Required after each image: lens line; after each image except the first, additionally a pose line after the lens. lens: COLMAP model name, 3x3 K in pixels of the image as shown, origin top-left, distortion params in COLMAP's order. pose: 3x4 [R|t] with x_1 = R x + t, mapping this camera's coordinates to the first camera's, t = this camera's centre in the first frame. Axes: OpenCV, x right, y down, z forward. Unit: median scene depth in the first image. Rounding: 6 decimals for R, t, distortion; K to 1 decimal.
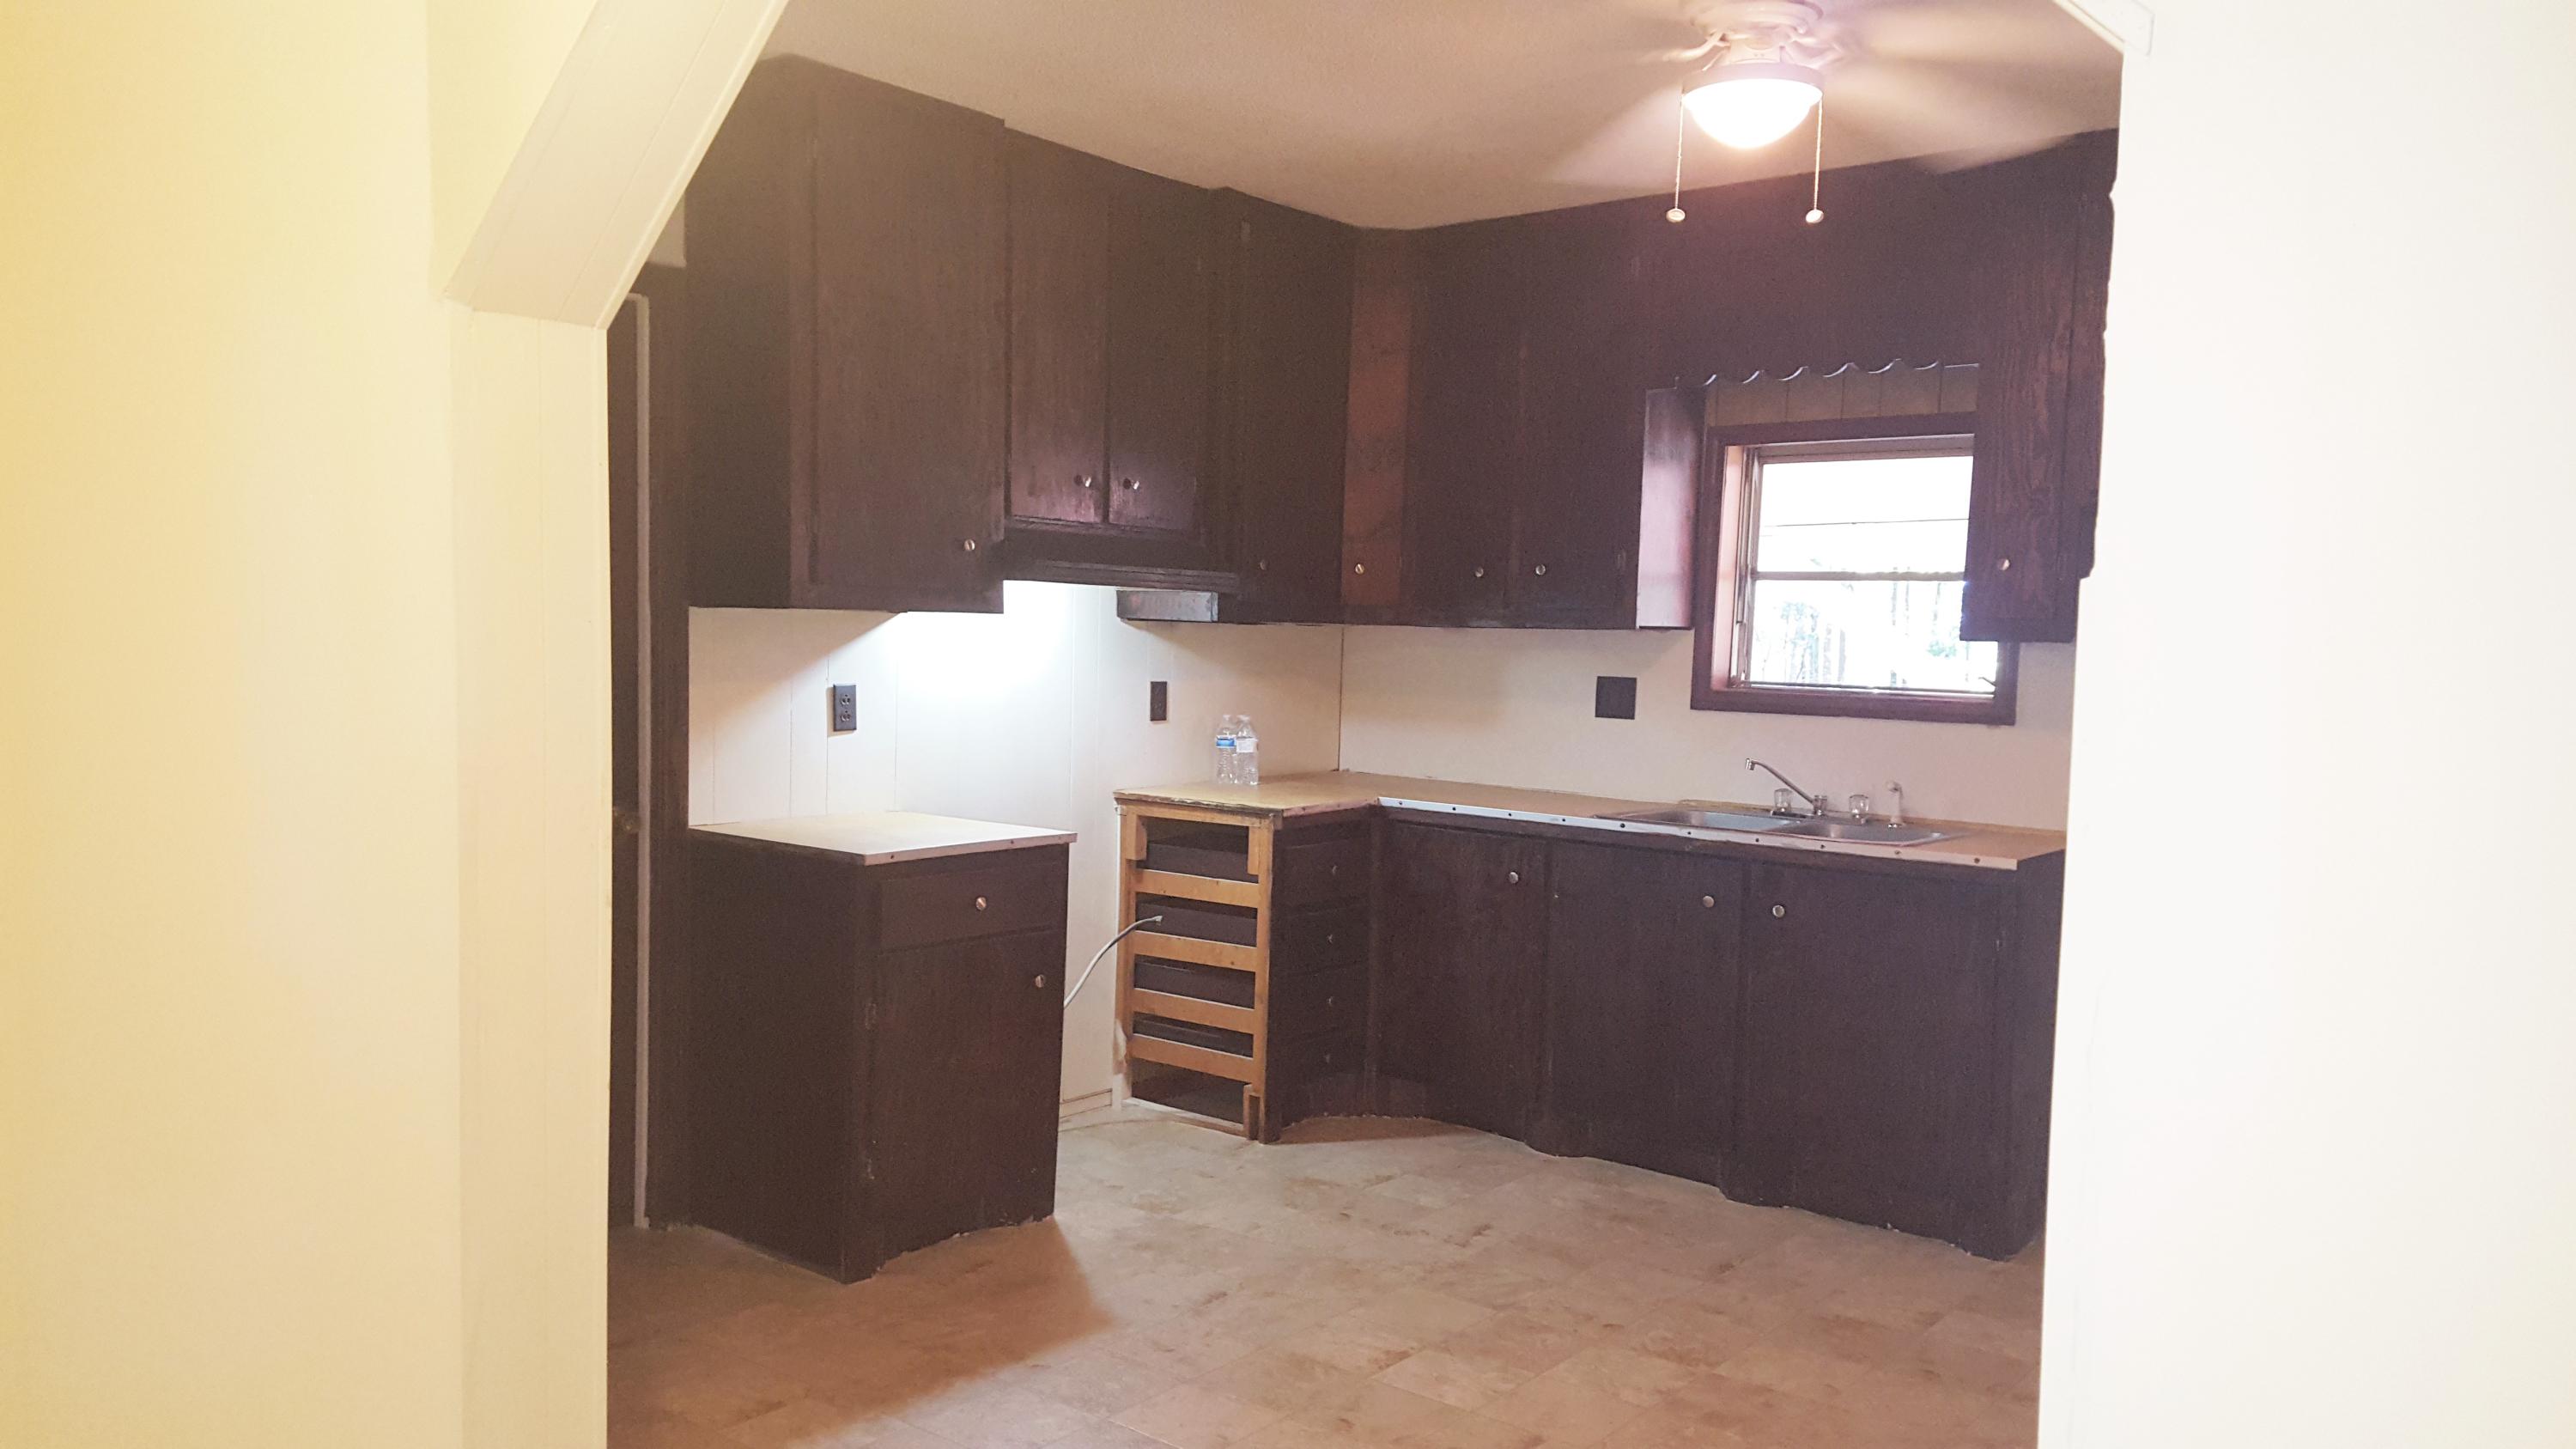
lens RADIAL K [[1923.4, 0, 1282.4], [0, 1923.4, 773.5], [0, 0, 1]] dist [0.119438, -0.196160]
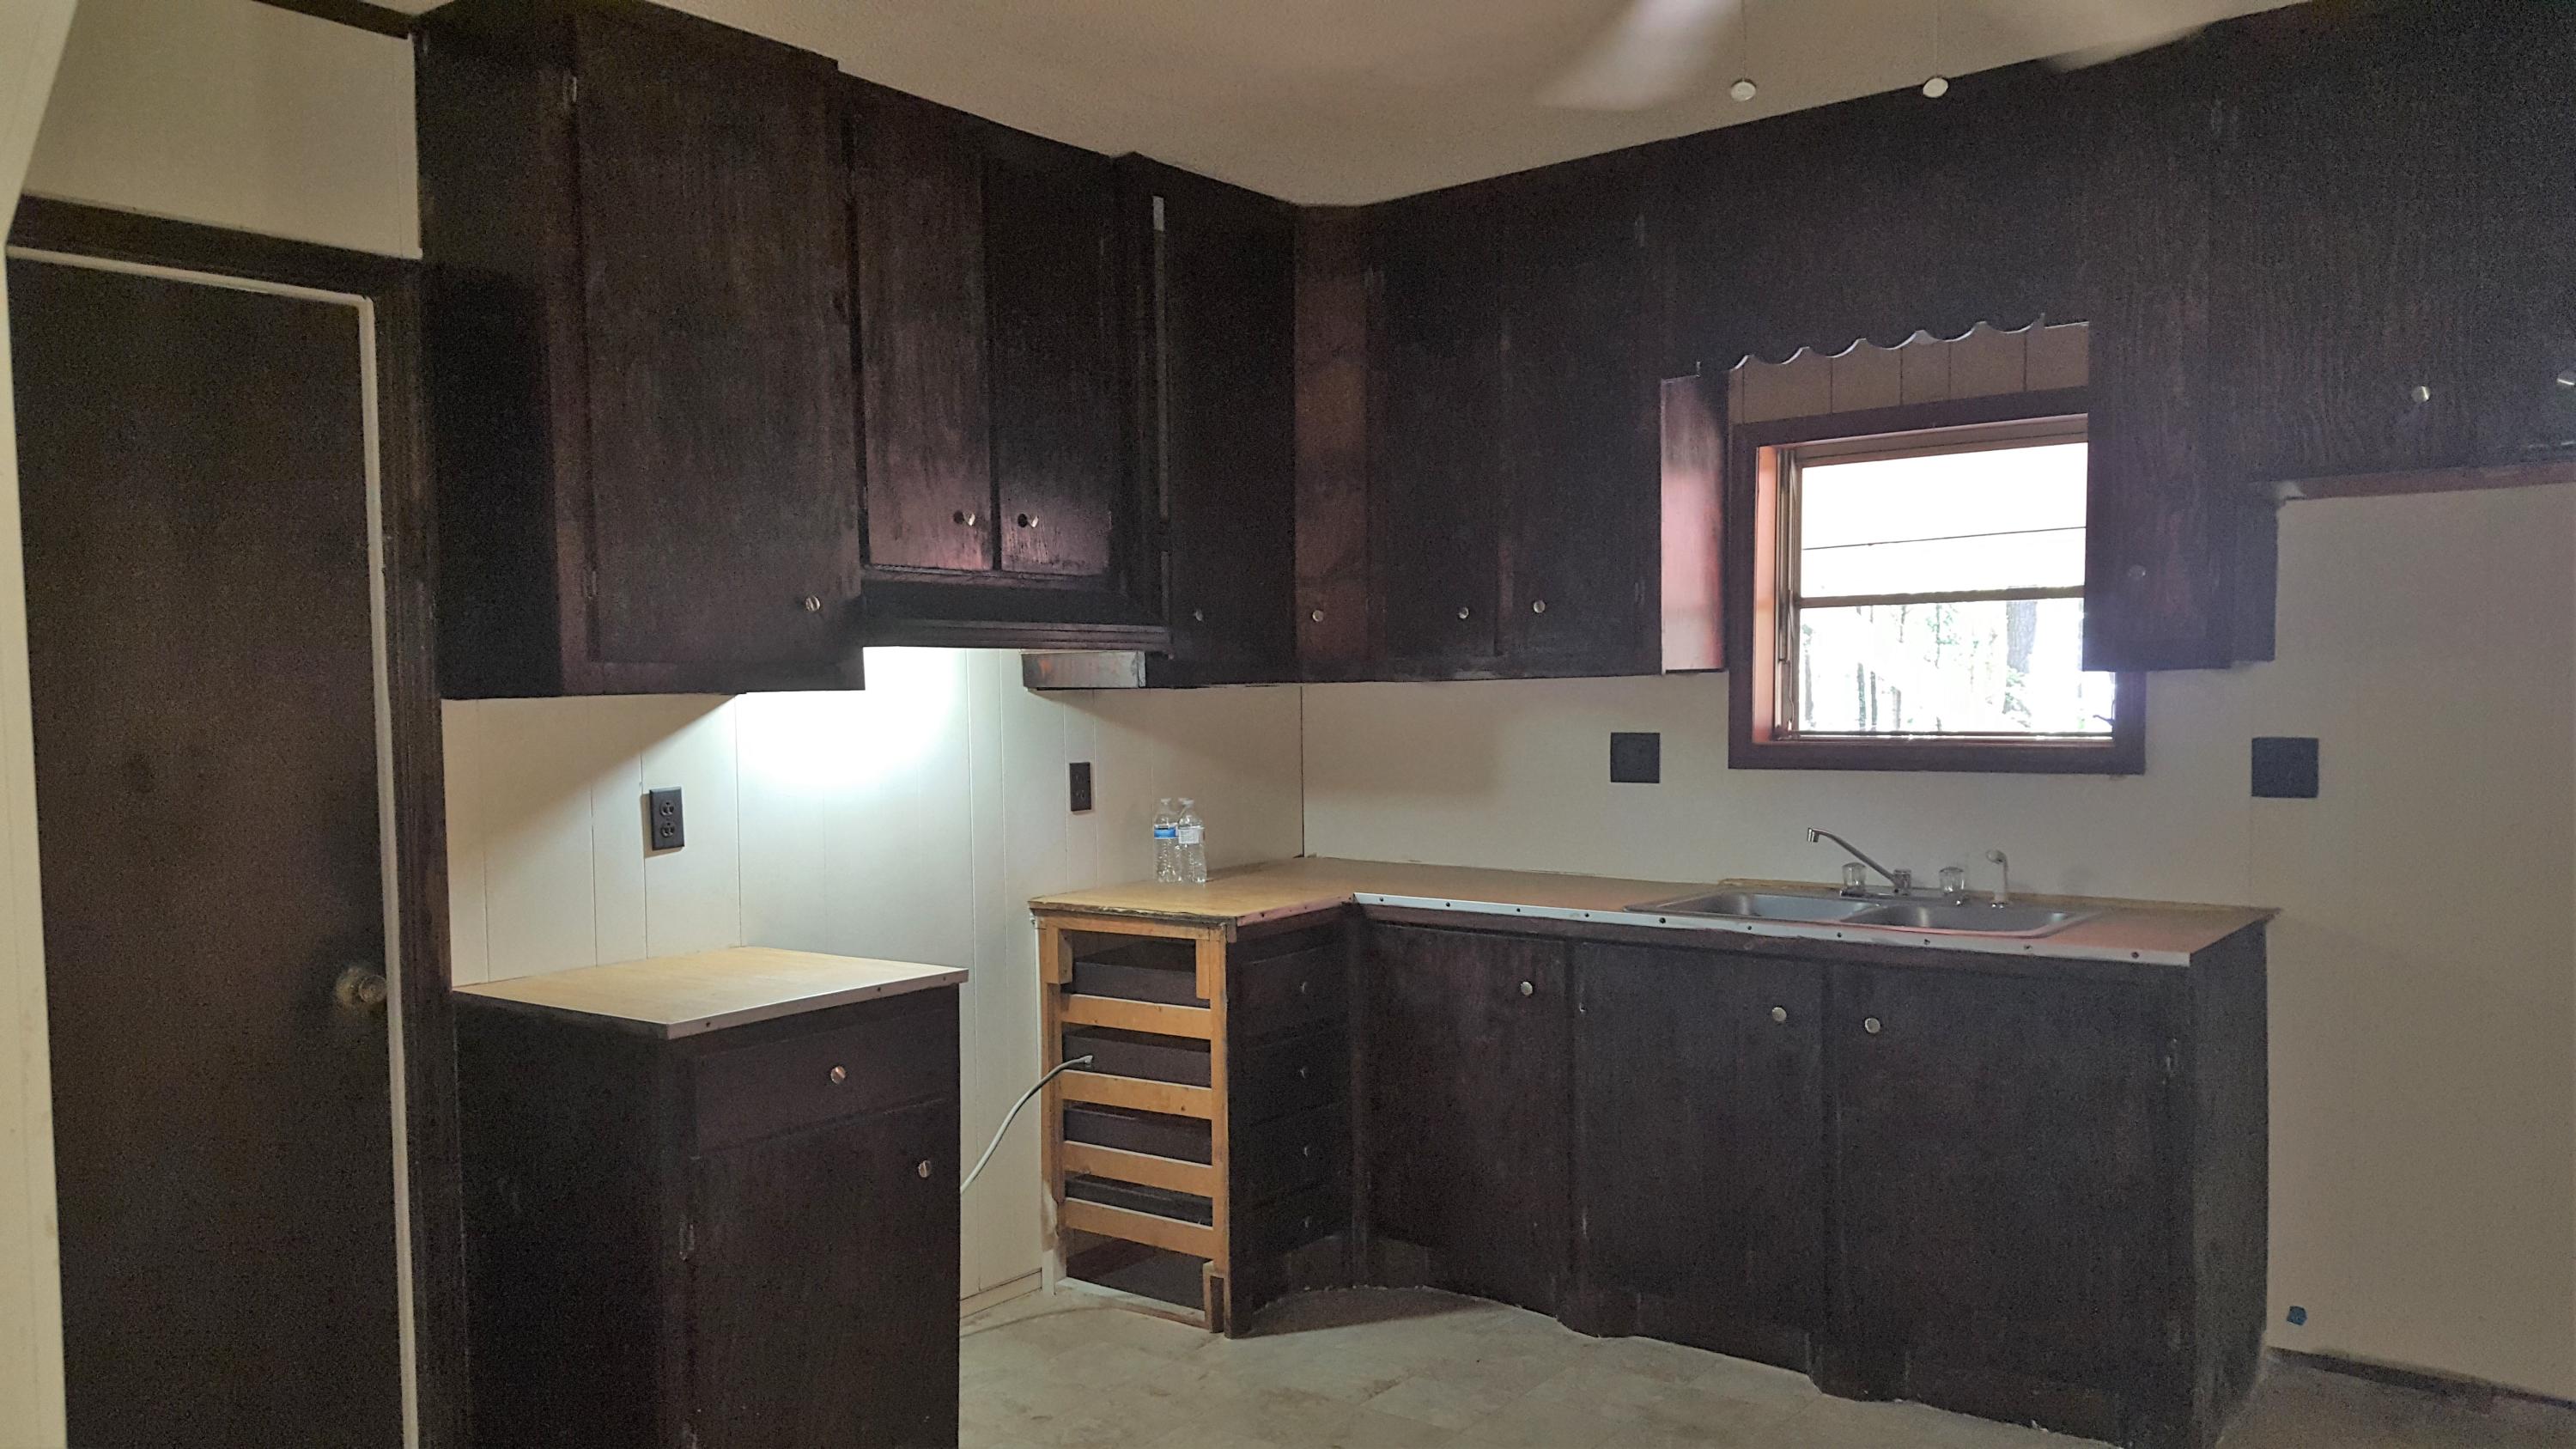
lens RADIAL K [[1923.4, 0, 1282.4], [0, 1923.4, 773.5], [0, 0, 1]] dist [0.119438, -0.196160]
pose [[0.998810, -0.044642, 0.019660, 0.006195], [0.045195, 0.998566, -0.028693, -0.016899], [-0.018351, 0.029547, 0.999395, 0.192817]]
